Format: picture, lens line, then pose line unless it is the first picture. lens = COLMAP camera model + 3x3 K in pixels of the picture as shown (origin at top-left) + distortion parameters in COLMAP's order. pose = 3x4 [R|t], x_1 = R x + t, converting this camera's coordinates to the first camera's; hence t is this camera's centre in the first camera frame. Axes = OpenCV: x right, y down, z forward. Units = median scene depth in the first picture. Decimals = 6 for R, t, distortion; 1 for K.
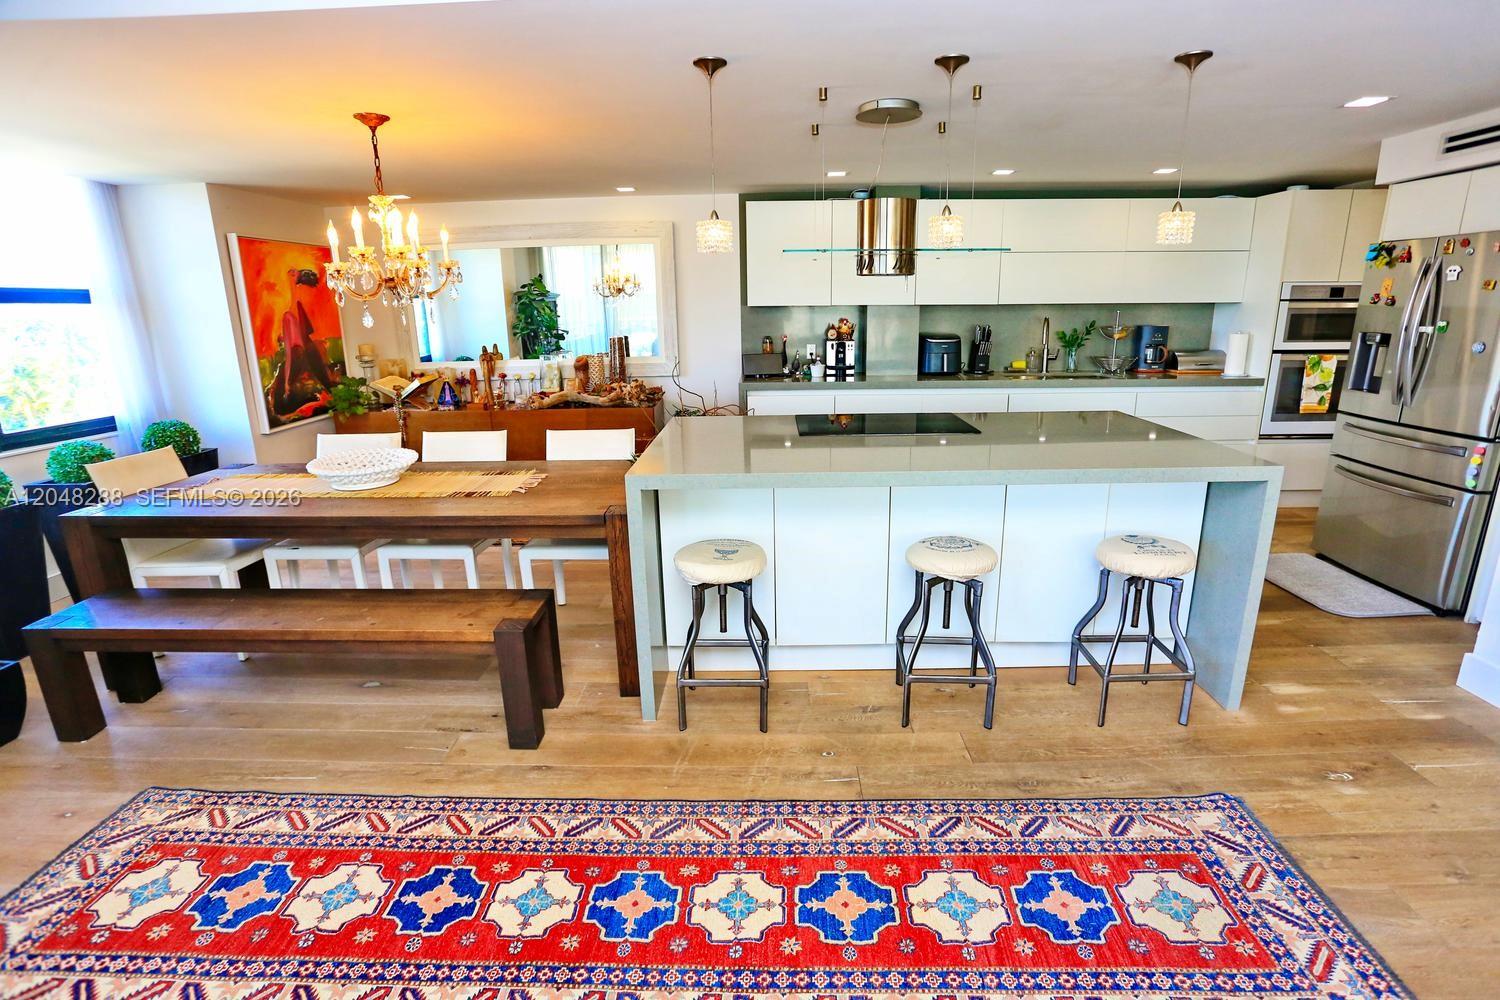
lens RADIAL K [[726.7, 0, 760.2], [0, 726.7, 495.6], [0, 0, 1]] dist [-0.071241, 0.021080]
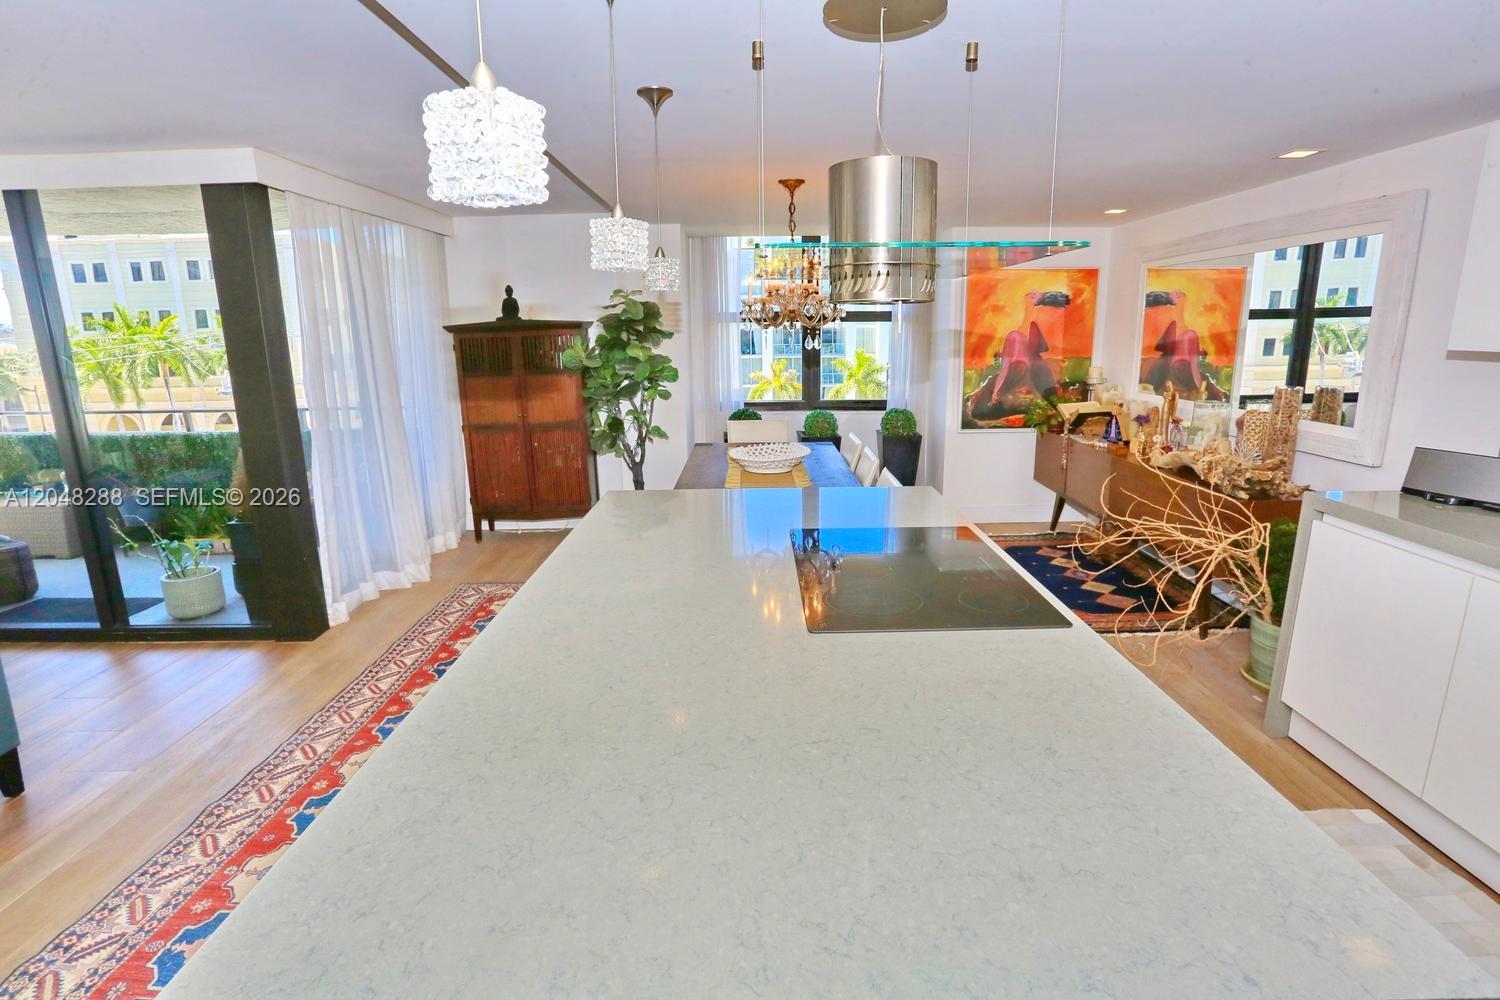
lens RADIAL K [[726.7, 0, 760.2], [0, 726.7, 495.6], [0, 0, 1]] dist [-0.071241, 0.021080]
pose [[0.027567, 0.236780, -0.971172, 1.174849], [-0.250771, 0.942111, 0.222577, -0.415383], [0.967654, 0.237406, 0.085349, 1.427791]]
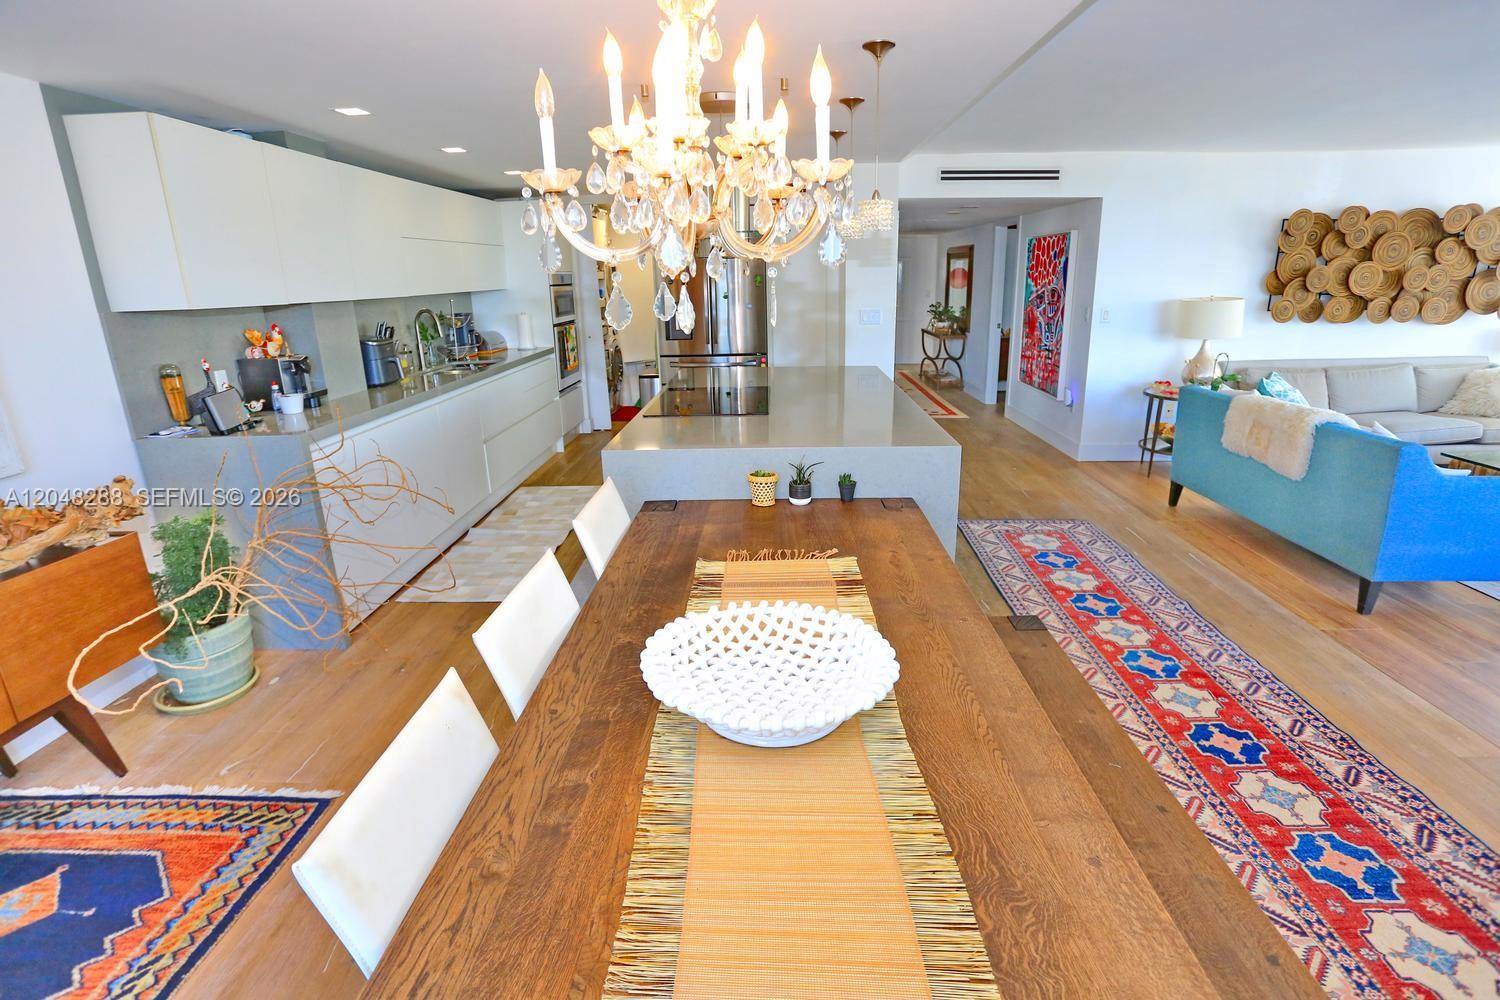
lens RADIAL K [[726.7, 0, 760.2], [0, 726.7, 495.6], [0, 0, 1]] dist [-0.071241, 0.021080]
pose [[0.005242, -0.272542, 0.962130, -1.494348], [0.282482, 0.923360, 0.260021, -0.383095], [-0.959258, 0.270421, 0.081829, 1.518124]]
